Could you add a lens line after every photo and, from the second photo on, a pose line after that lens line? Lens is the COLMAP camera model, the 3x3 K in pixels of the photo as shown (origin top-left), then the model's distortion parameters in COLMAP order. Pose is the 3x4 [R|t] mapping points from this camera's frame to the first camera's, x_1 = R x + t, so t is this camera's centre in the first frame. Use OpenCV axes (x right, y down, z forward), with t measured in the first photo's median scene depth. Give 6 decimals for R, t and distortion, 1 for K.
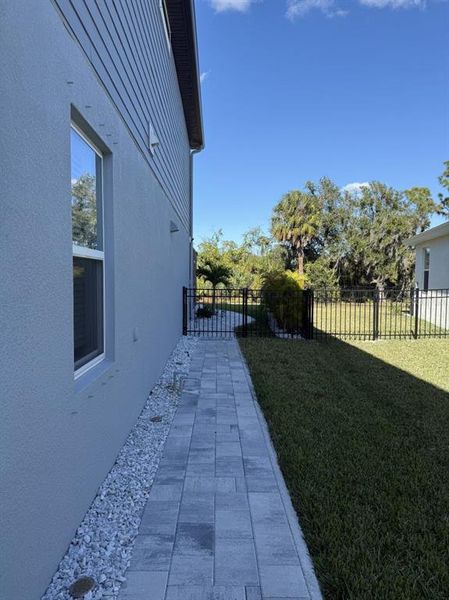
lens RADIAL K [[451.4, 0, 222.0], [0, 451.4, 300.5], [0, 0, 1]] dist [0.002540, -0.003096]
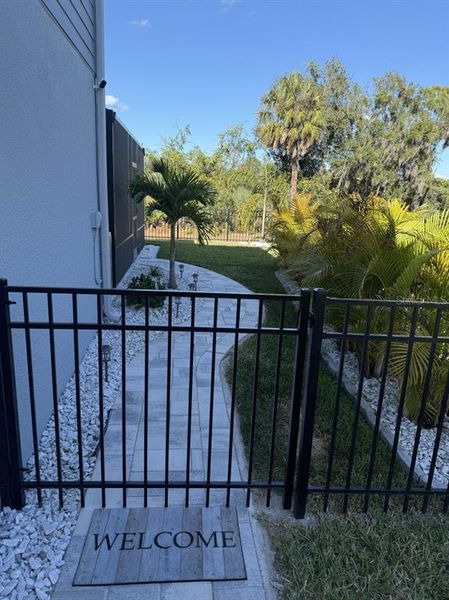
lens RADIAL K [[451.4, 0, 224.0], [0, 451.4, 302.3], [0, 0, 1]] dist [0.002540, -0.003096]
pose [[0.996285, 0.018536, 0.084099, -0.001173], [-0.033894, 0.982144, 0.185053, -0.016993], [-0.079167, -0.187216, 0.979123, 0.241254]]
